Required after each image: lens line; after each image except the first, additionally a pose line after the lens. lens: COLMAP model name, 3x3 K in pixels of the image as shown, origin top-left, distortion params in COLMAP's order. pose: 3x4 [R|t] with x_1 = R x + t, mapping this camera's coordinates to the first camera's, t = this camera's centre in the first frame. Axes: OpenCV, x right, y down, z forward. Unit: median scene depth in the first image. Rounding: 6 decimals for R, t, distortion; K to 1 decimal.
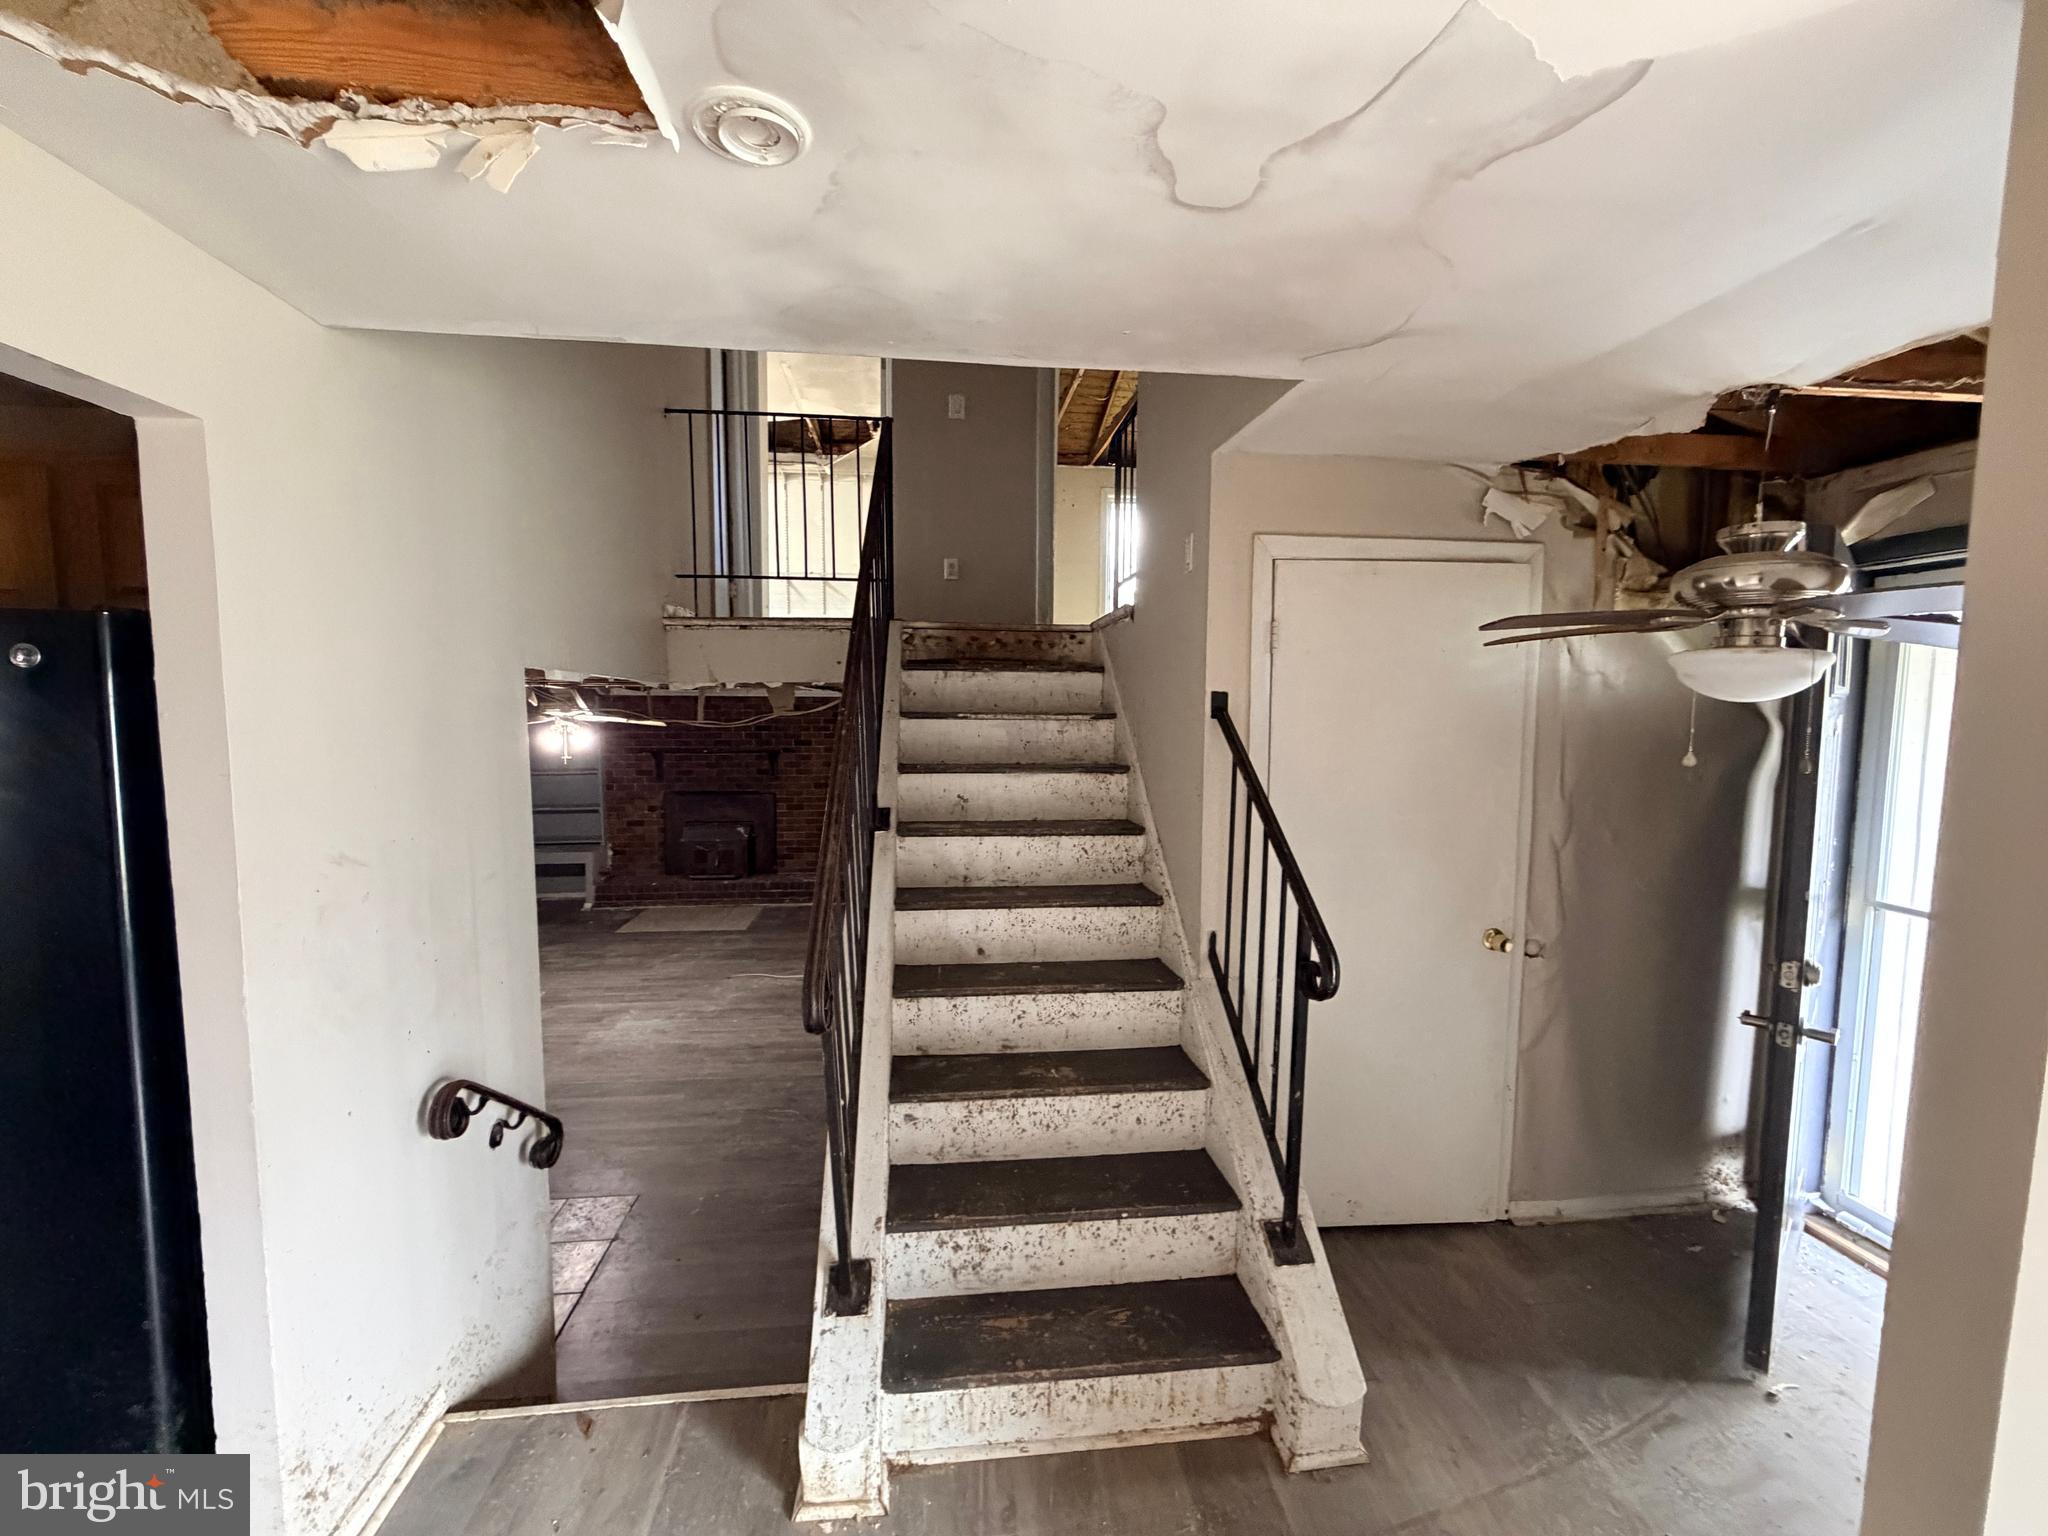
lens RADIAL K [[815.6, 0, 1016.7], [0, 815.6, 771.2], [0, 0, 1]] dist [-0.000553, 0.001022]
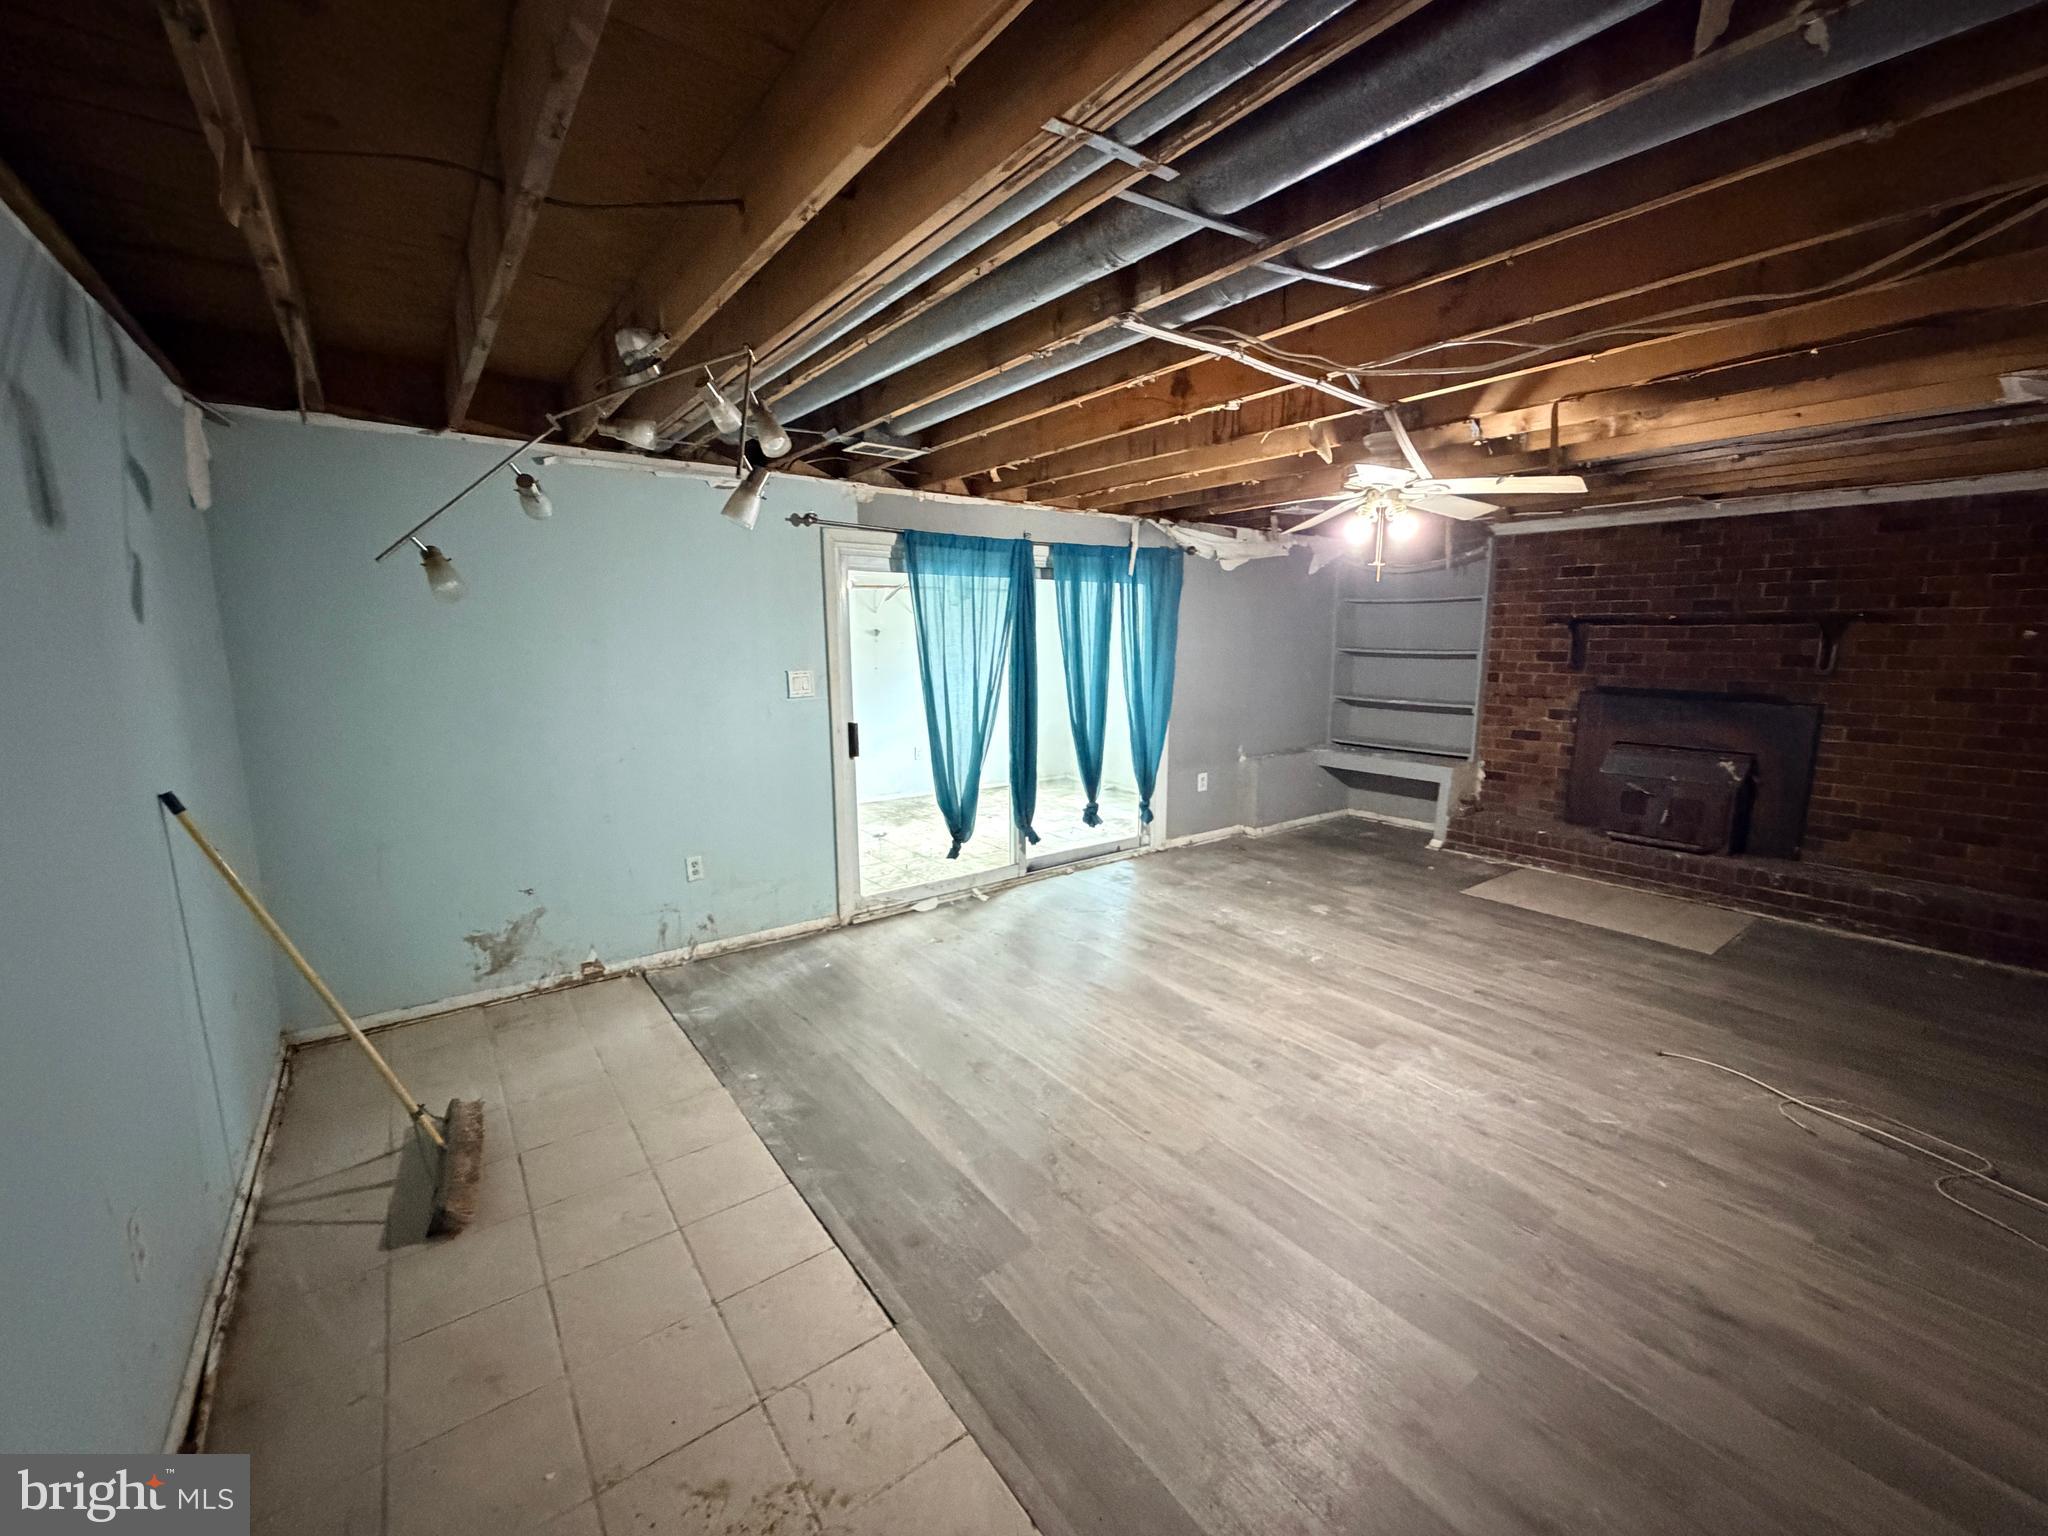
lens RADIAL K [[815.6, 0, 1017.9], [0, 815.6, 765.3], [0, 0, 1]] dist [-0.000553, 0.001022]
pose [[0.511041, 0.132482, -0.849286, -0.154846], [-0.075049, 0.991155, 0.109454, 0.061070], [0.856274, 0.007802, 0.516463, 0.413013]]
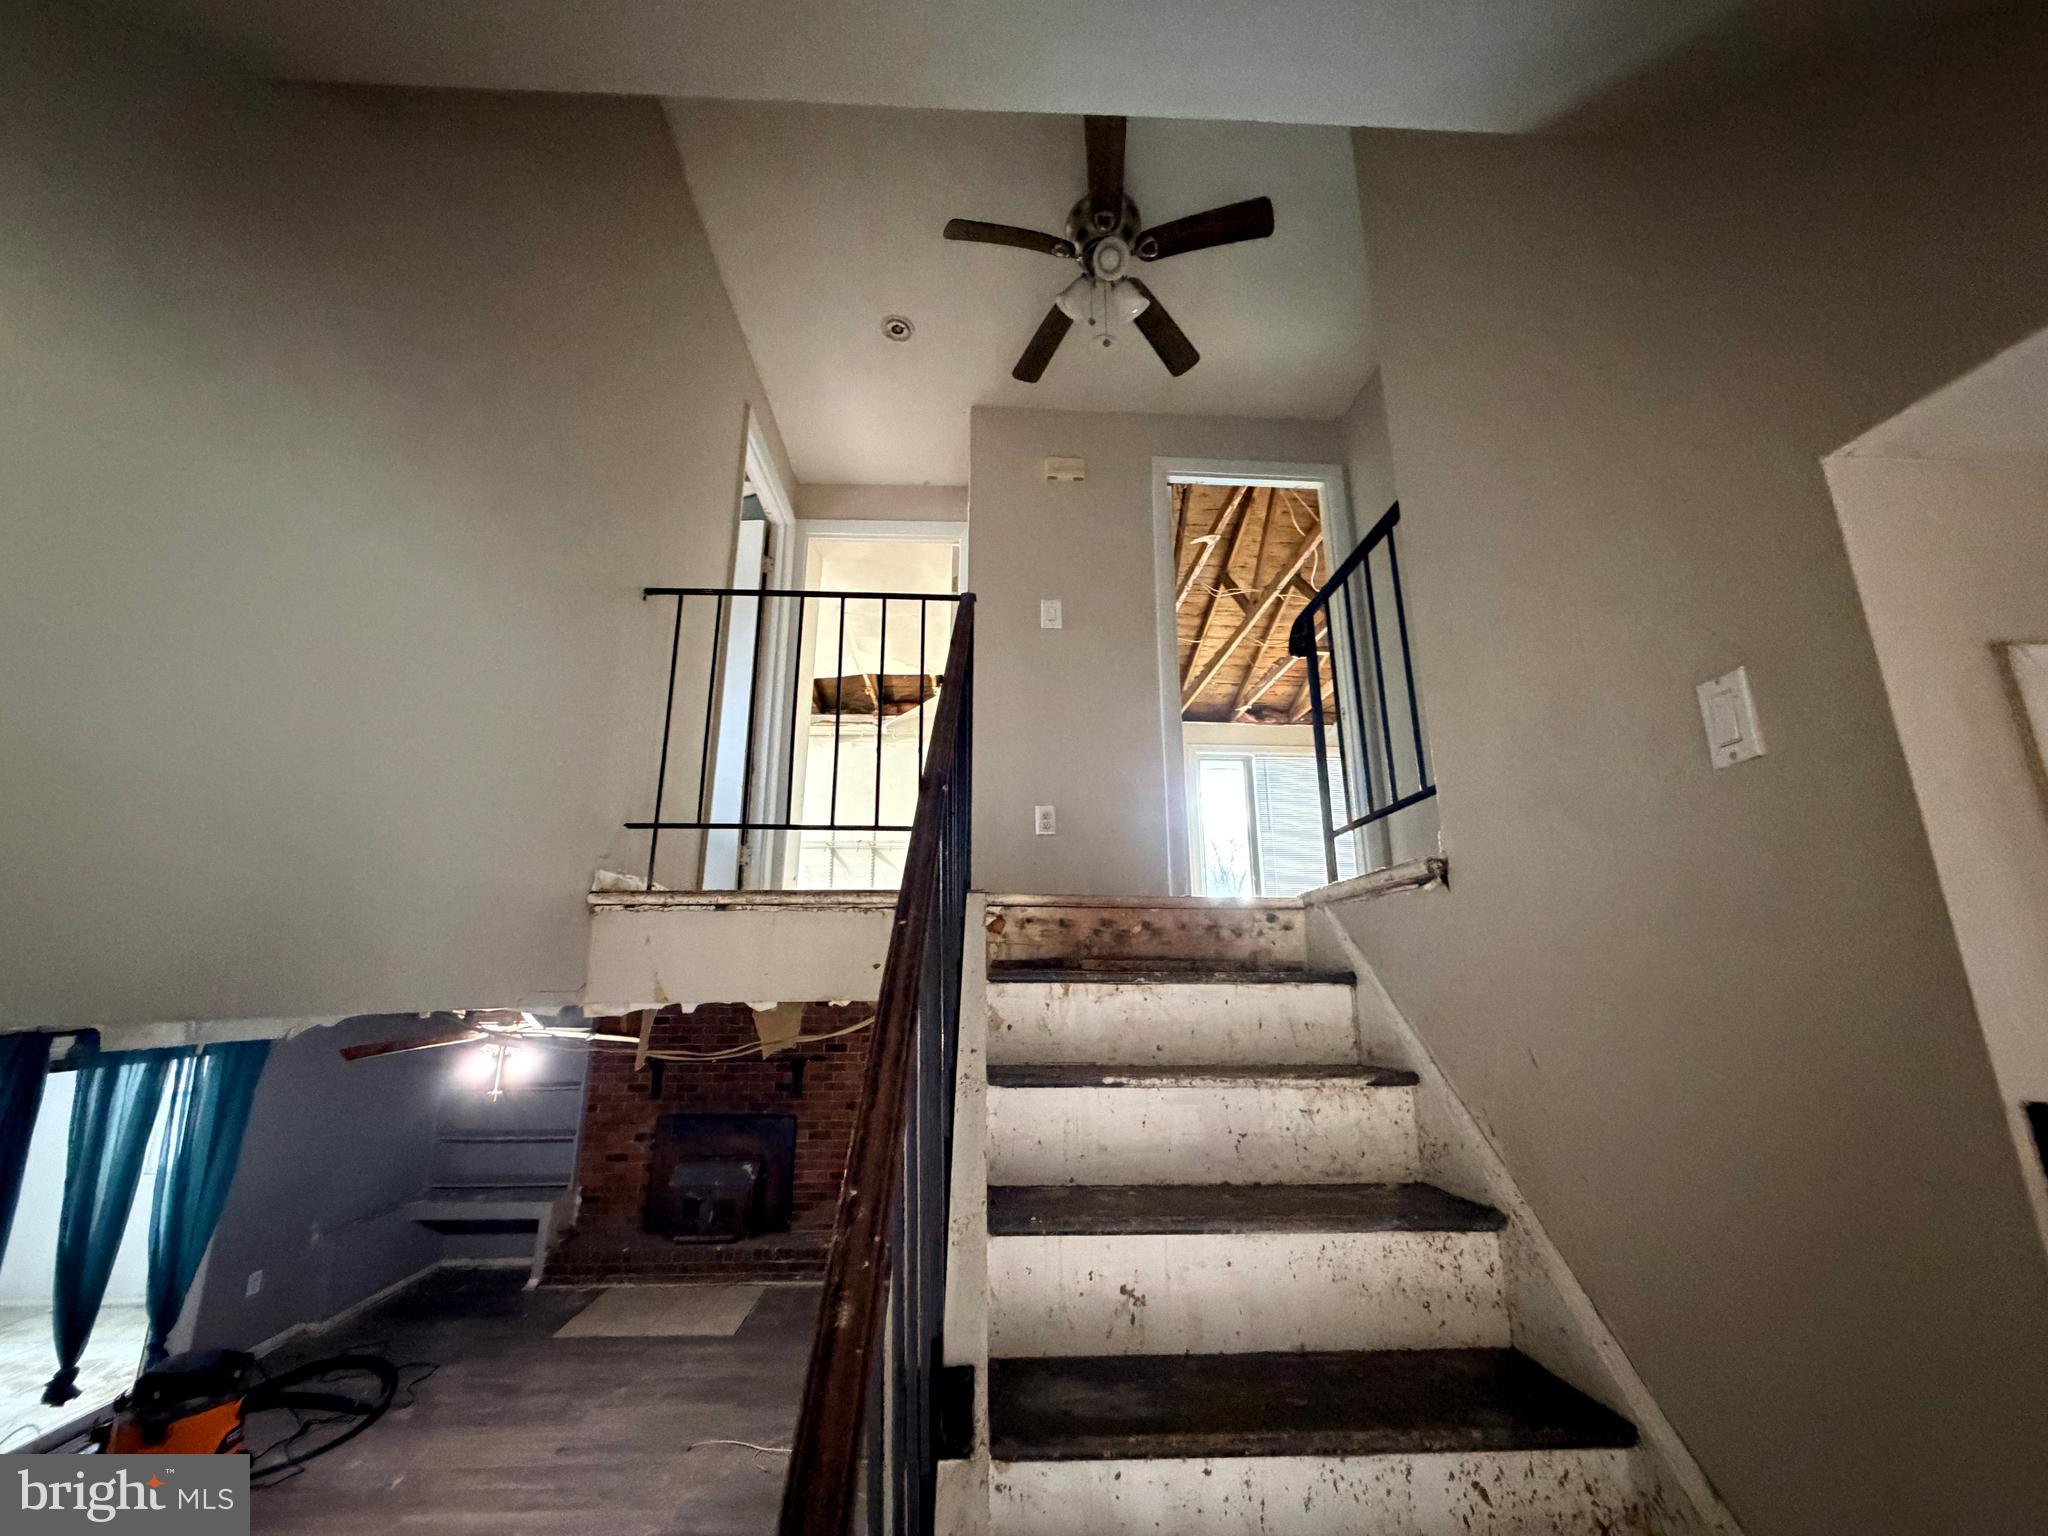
lens RADIAL K [[815.6, 0, 1014.2], [0, 815.6, 766.6], [0, 0, 1]] dist [-0.000553, 0.001022]
pose [[0.997905, -0.019600, -0.061650, -0.042827], [-0.002019, 0.943095, -0.332516, -0.039024], [0.064659, 0.331944, 0.941080, 0.217267]]
